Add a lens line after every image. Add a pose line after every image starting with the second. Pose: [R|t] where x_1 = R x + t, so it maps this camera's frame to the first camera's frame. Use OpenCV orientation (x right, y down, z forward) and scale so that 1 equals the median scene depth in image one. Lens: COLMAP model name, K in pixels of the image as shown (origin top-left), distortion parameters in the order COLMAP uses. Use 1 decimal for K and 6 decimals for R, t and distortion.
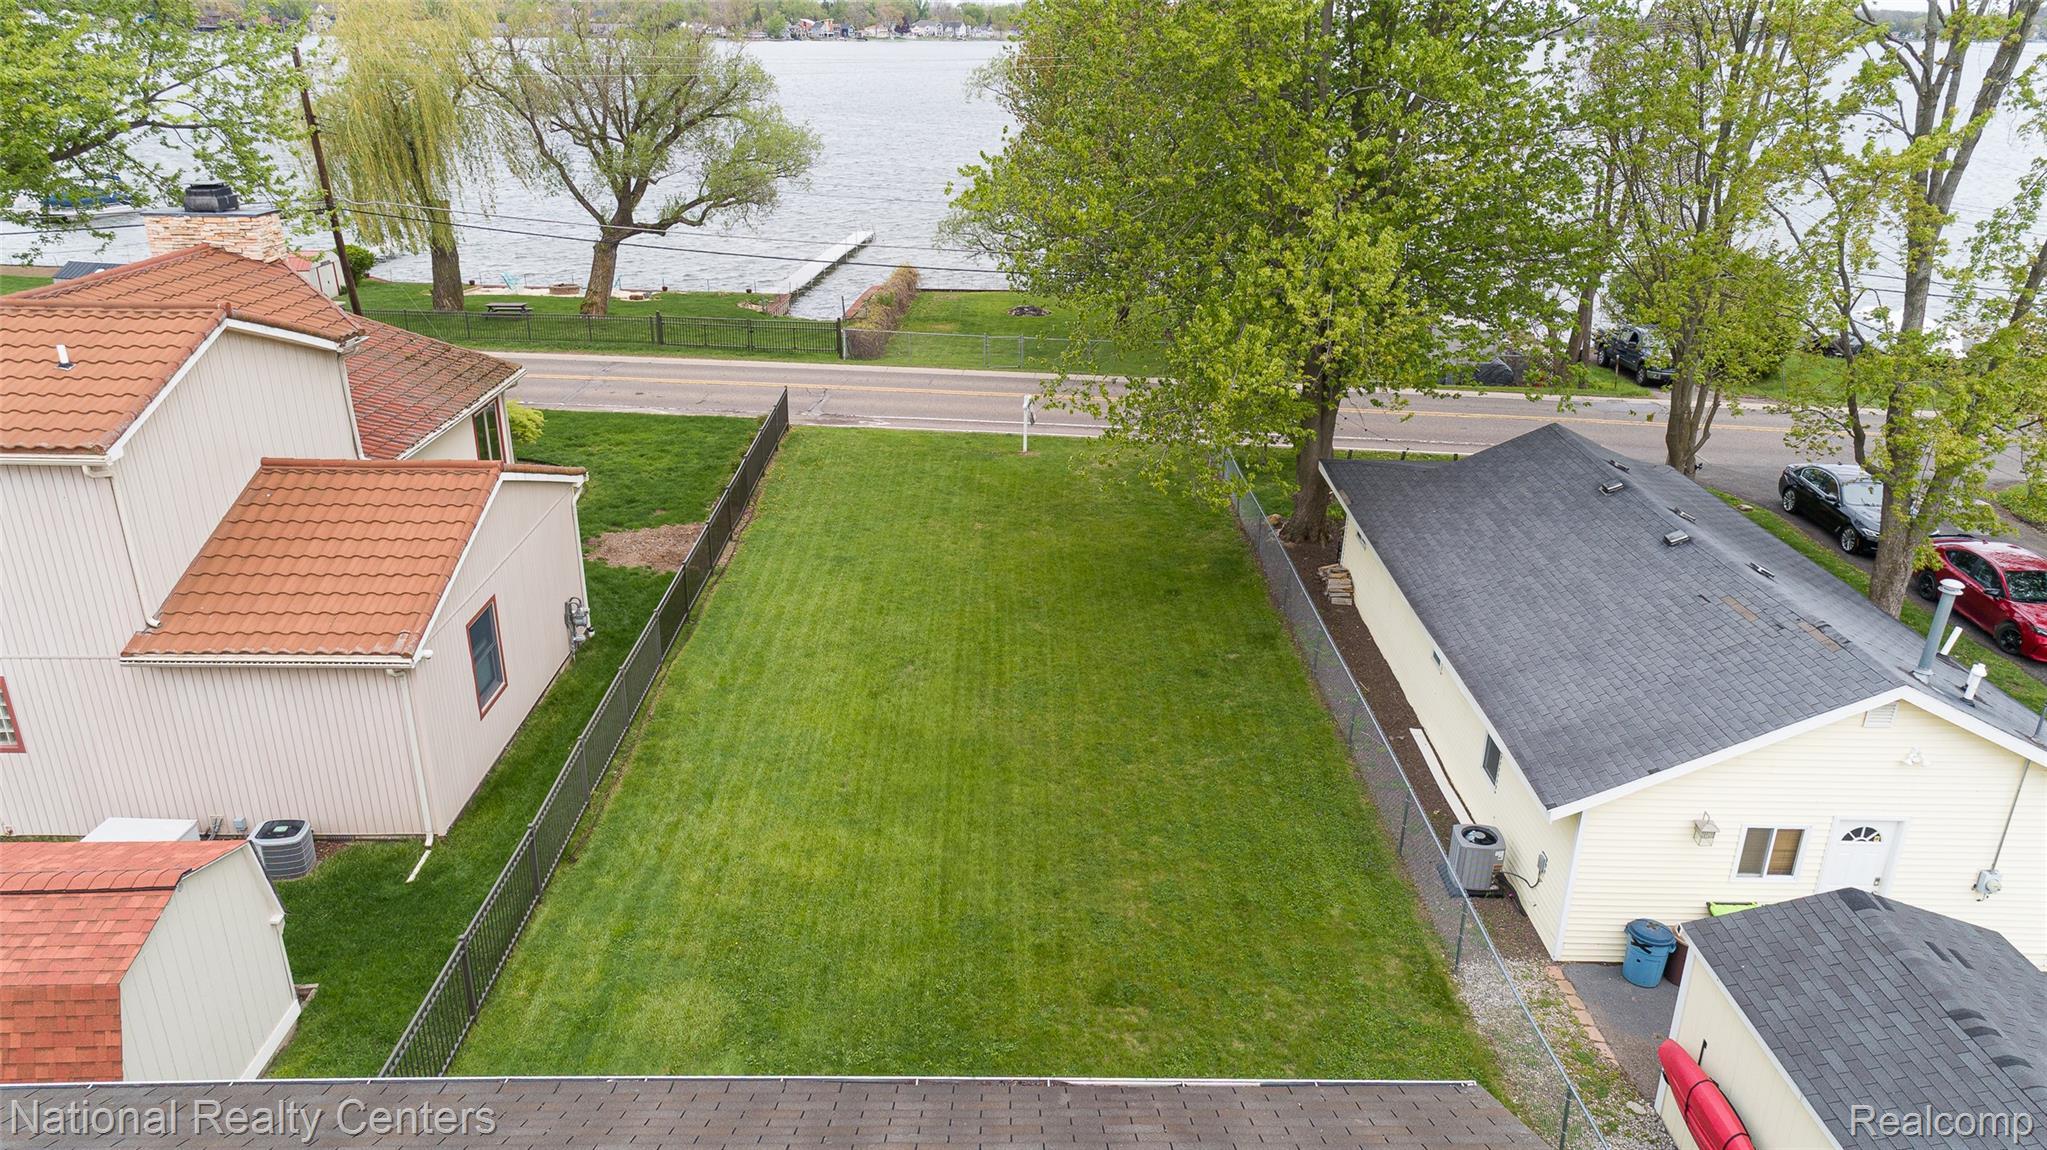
lens RADIAL K [[1360.8, 0, 1030.9], [0, 1360.8, 579.0], [0, 0, 1]] dist [0.025301, 0.001247]
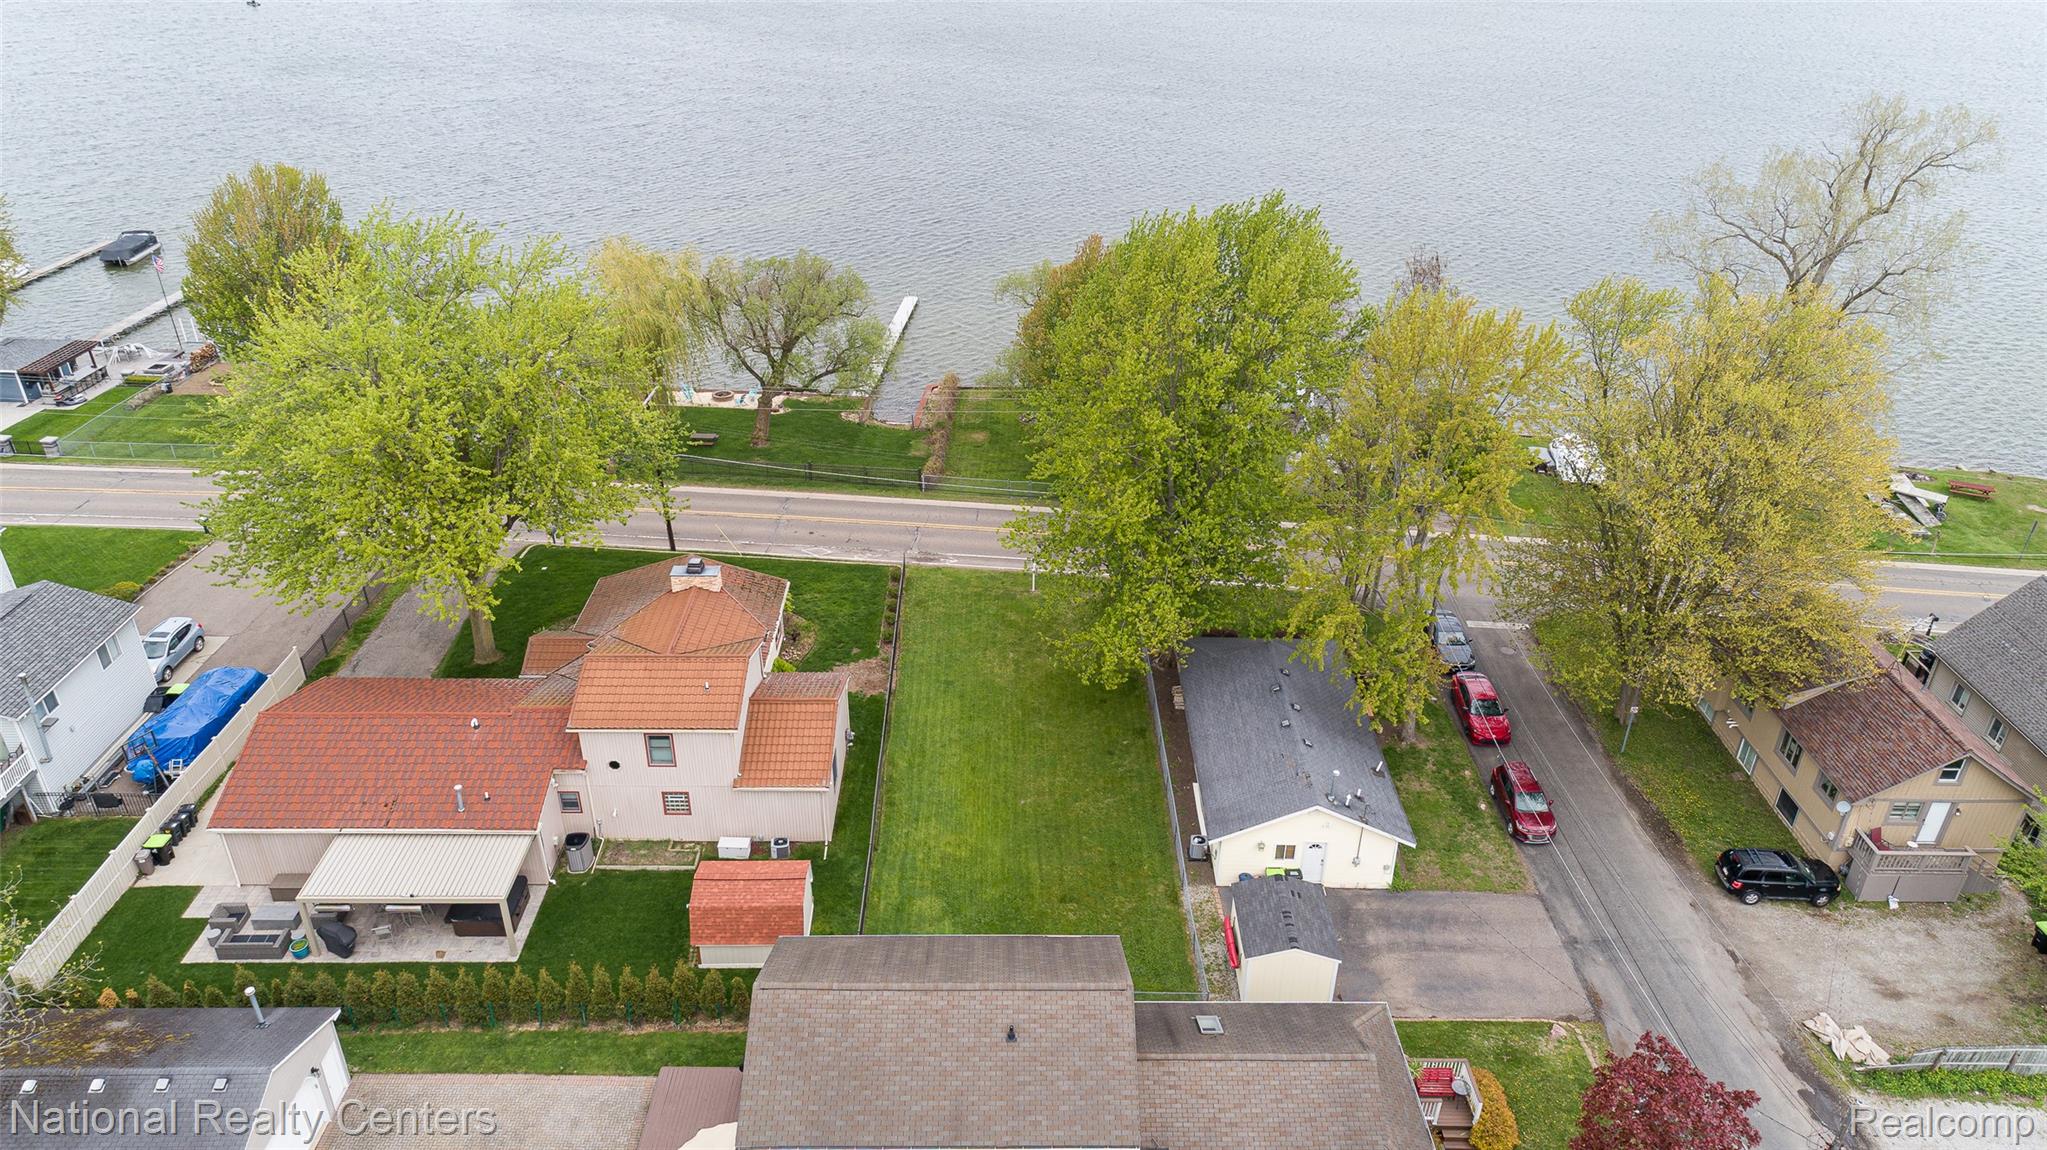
lens RADIAL K [[1355.0, 0, 1023.5], [0, 1355.0, 575.0], [0, 0, 1]] dist [0.022685, 0.002384]
pose [[0.999981, -0.001173, -0.006128, -0.006324], [0.001939, 0.991967, 0.126479, -0.345557], [0.005930, -0.126489, 0.991950, -0.830289]]
